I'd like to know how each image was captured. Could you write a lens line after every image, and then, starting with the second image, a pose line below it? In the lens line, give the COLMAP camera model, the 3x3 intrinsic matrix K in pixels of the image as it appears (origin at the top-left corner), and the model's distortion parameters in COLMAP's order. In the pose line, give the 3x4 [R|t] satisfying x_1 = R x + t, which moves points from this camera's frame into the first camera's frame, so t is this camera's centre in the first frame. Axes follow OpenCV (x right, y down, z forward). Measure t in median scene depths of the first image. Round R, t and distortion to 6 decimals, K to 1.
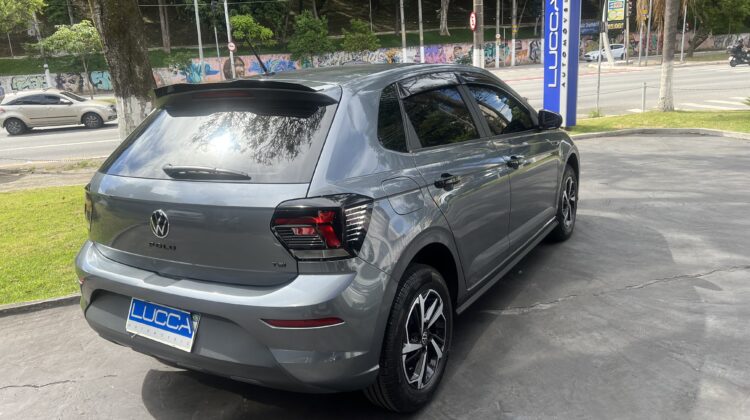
lens RADIAL K [[562.1, 0, 374.4], [0, 562.1, 201.1], [0, 0, 1]] dist [0.083630, -0.109021]
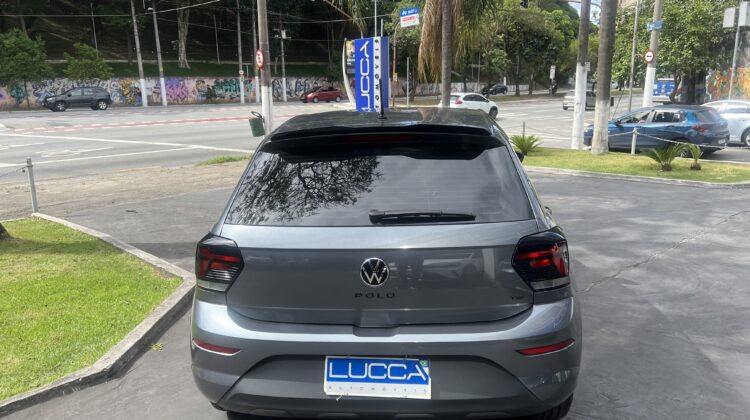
lens RADIAL K [[566.2, 0, 380.1], [0, 566.2, 211.5], [0, 0, 1]] dist [0.049207, -0.055571]
pose [[0.887125, -0.054729, 0.458272, -0.161767], [0.074452, 0.996909, -0.025070, -0.007512], [-0.455484, 0.056359, 0.888458, 0.028423]]
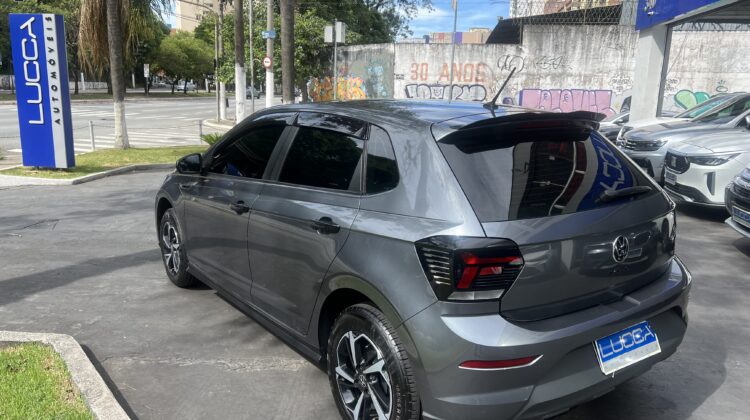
lens RADIAL K [[564.9, 0, 375.0], [0, 564.9, 210.0], [0, 0, 1]] dist [0.058477, -0.063071]
pose [[0.372463, -0.124892, 0.919605, -0.297438], [0.175585, 0.982490, 0.062316, -0.034280], [-0.911285, 0.138258, 0.387871, 0.200984]]
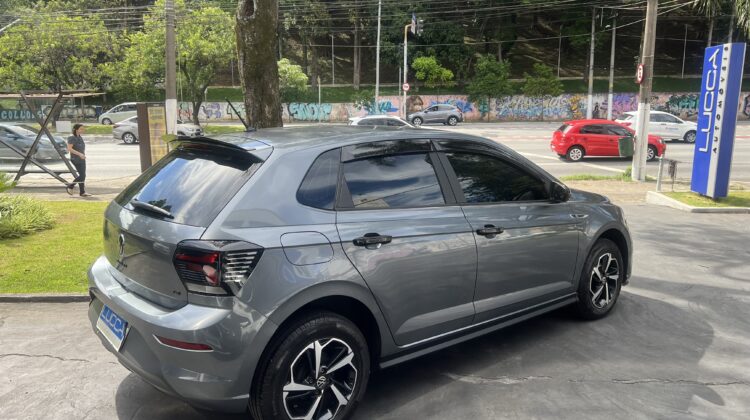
lens RADIAL K [[564.9, 0, 375.0], [0, 564.9, 210.0], [0, 0, 1]] dist [0.058477, -0.063071]
pose [[0.944963, 0.113868, -0.306724, 0.106262], [-0.129430, 0.991110, -0.030814, -0.014165], [0.300488, 0.068817, 0.951300, -0.006131]]
